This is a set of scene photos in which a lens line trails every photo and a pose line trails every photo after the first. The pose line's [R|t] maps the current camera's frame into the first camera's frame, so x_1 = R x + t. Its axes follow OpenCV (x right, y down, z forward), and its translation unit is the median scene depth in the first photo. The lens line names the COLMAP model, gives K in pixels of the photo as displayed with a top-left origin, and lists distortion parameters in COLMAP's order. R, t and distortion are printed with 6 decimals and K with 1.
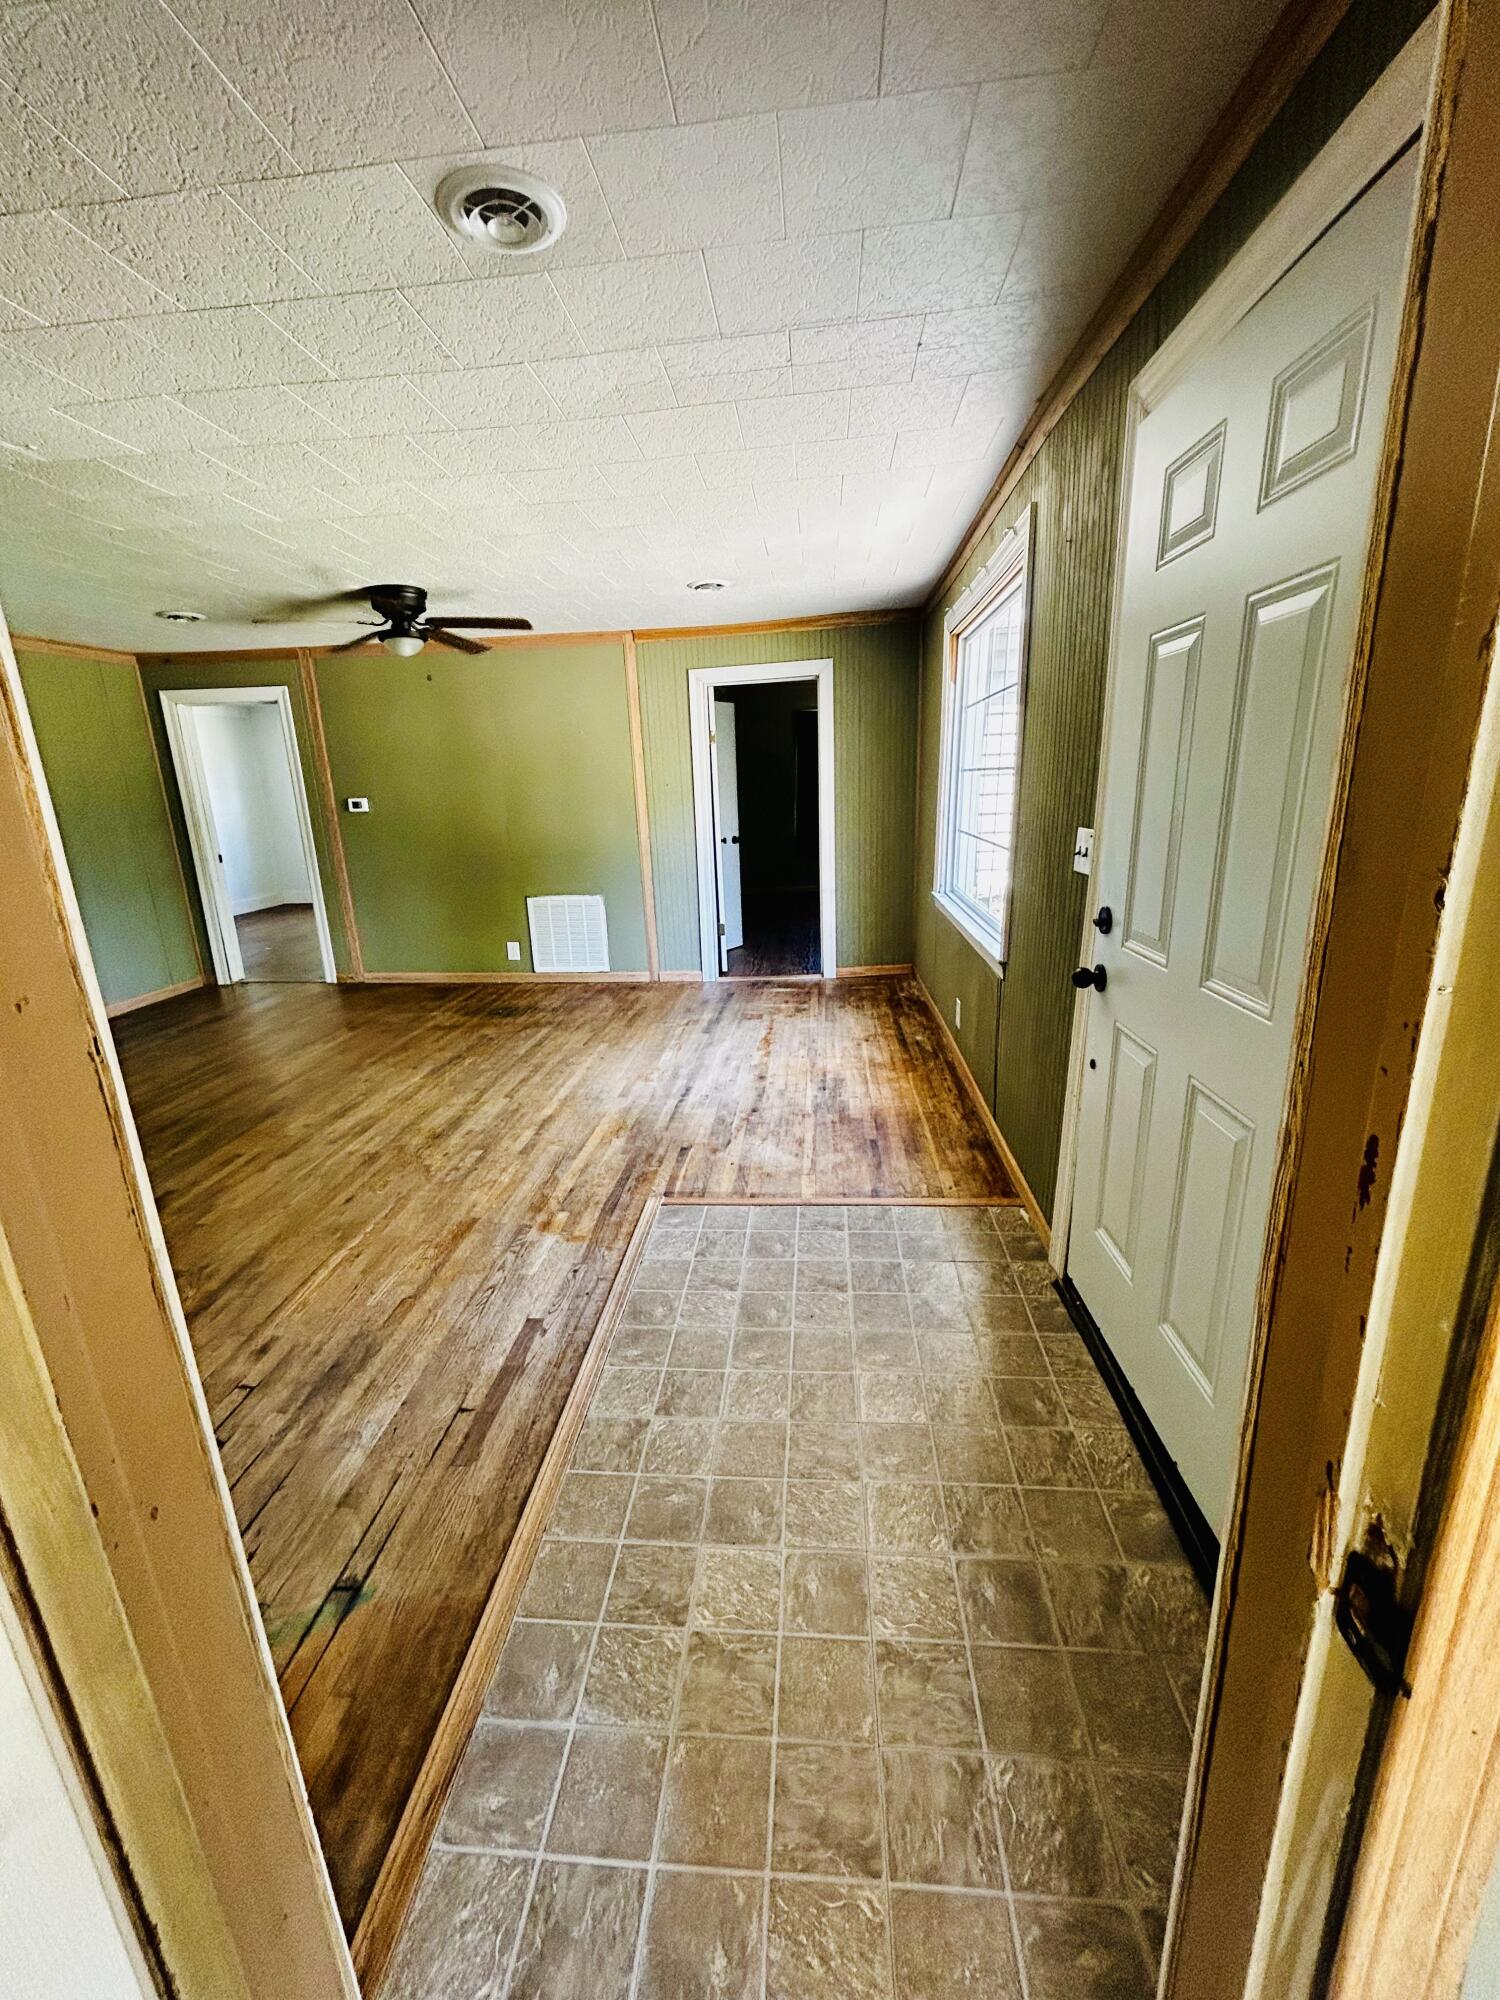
lens RADIAL K [[803.8, 0, 749.1], [0, 803.8, 998.6], [0, 0, 1]] dist [-0.003173, 0.002092]
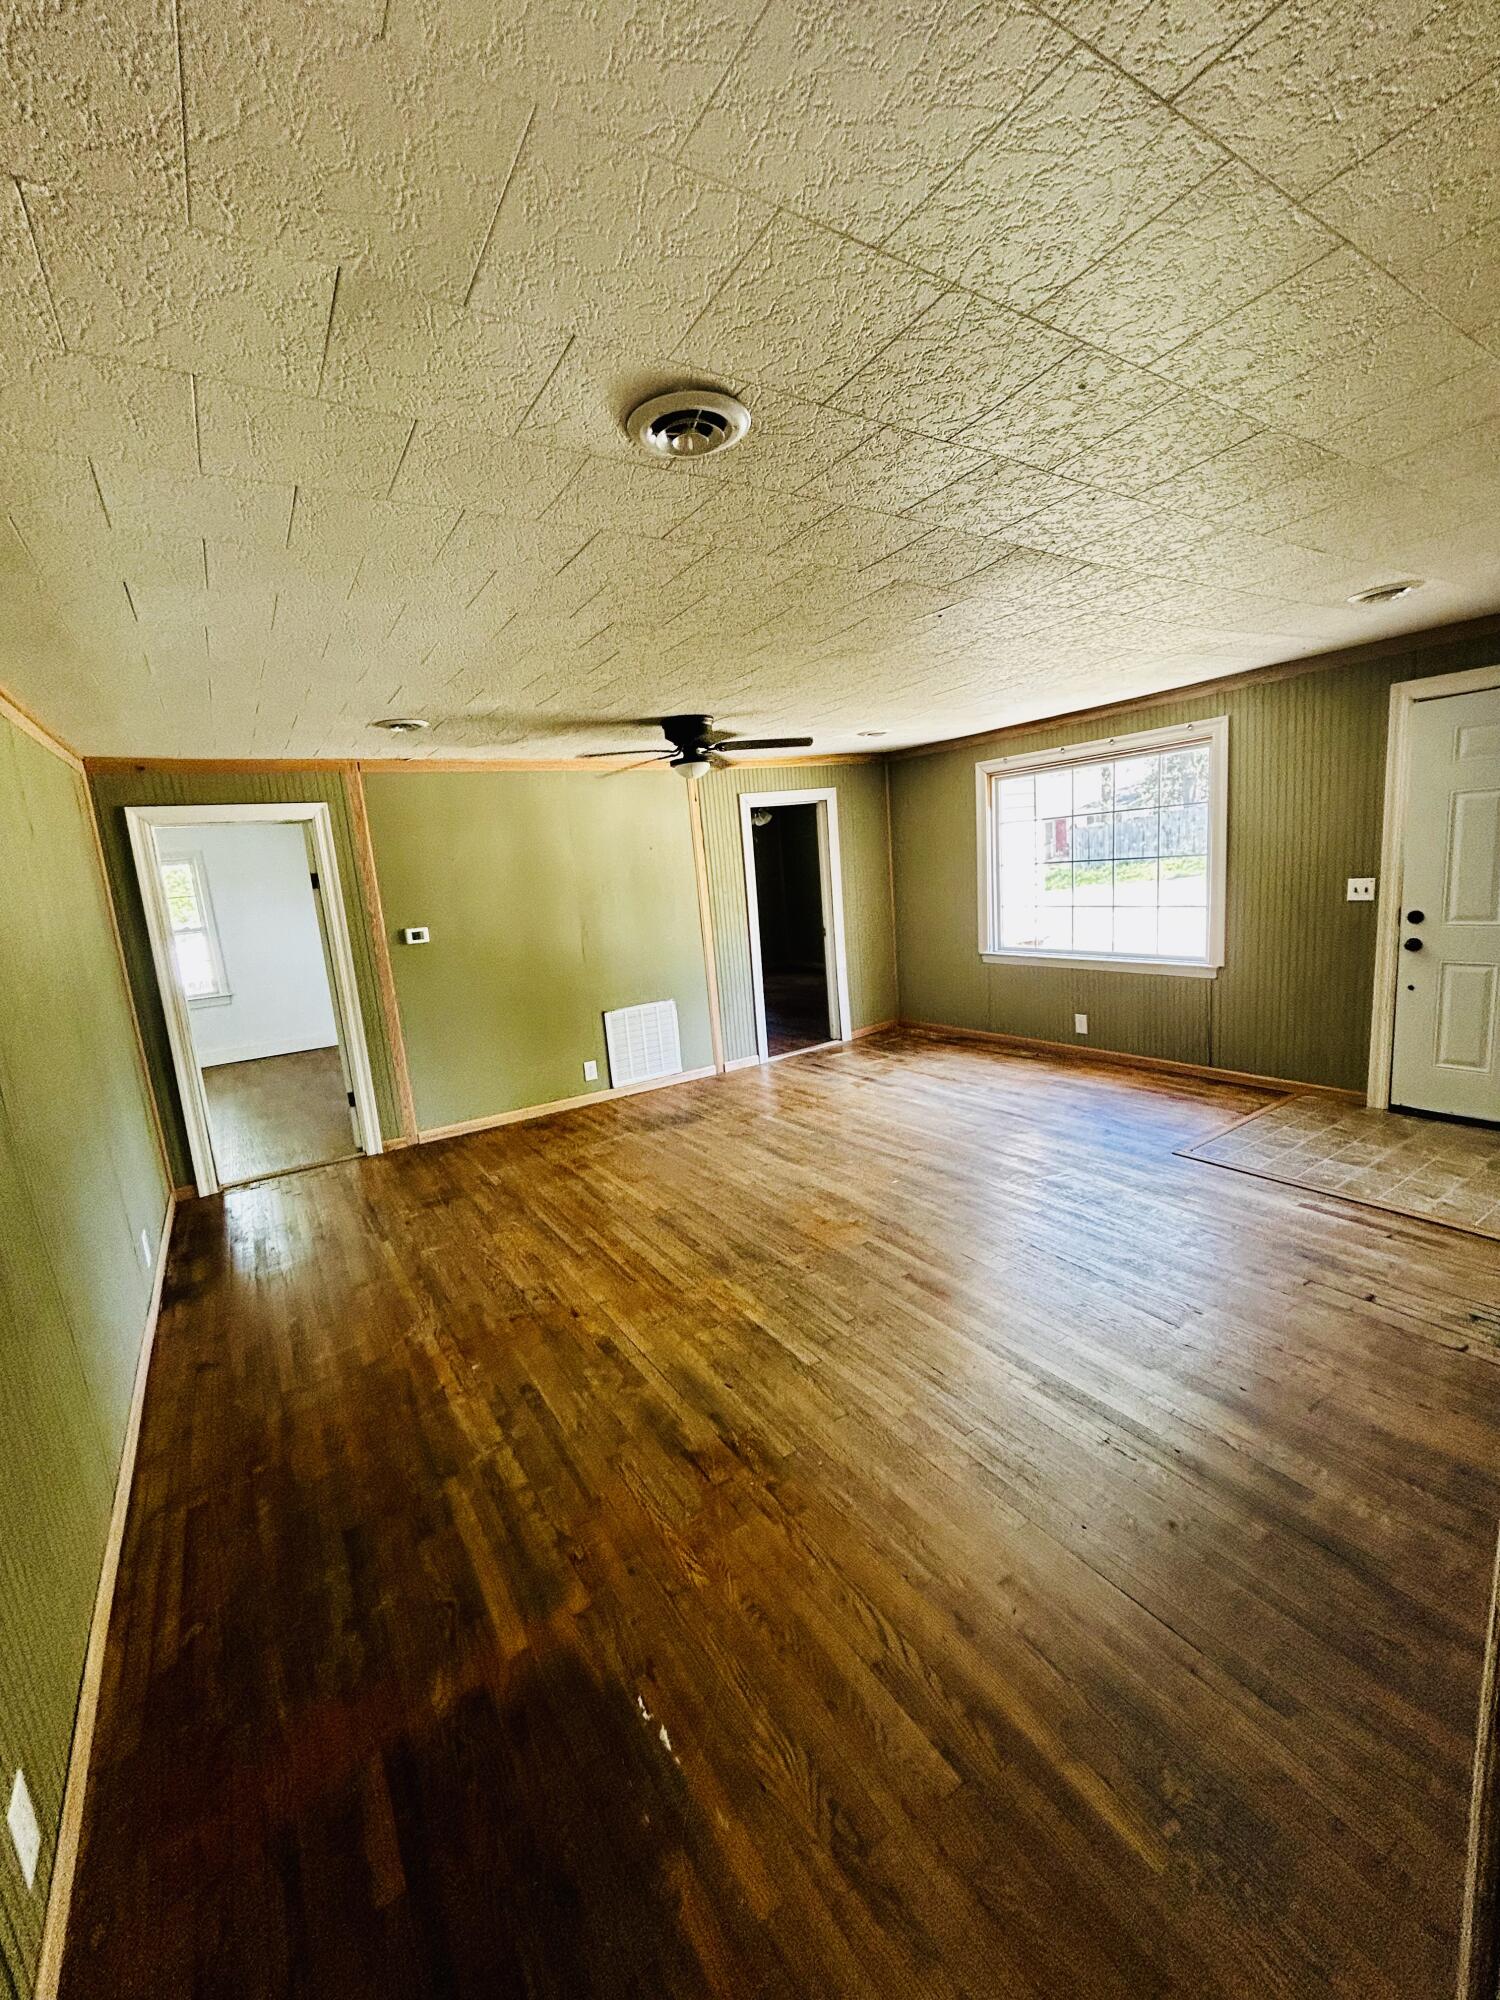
lens RADIAL K [[803.8, 0, 748.6], [0, 803.8, 997.1], [0, 0, 1]] dist [-0.003173, 0.002092]
pose [[0.791630, -0.133395, 0.596262, -0.875632], [0.213840, 0.974646, -0.065859, -0.050763], [-0.572359, 0.179641, 0.800084, 0.134276]]
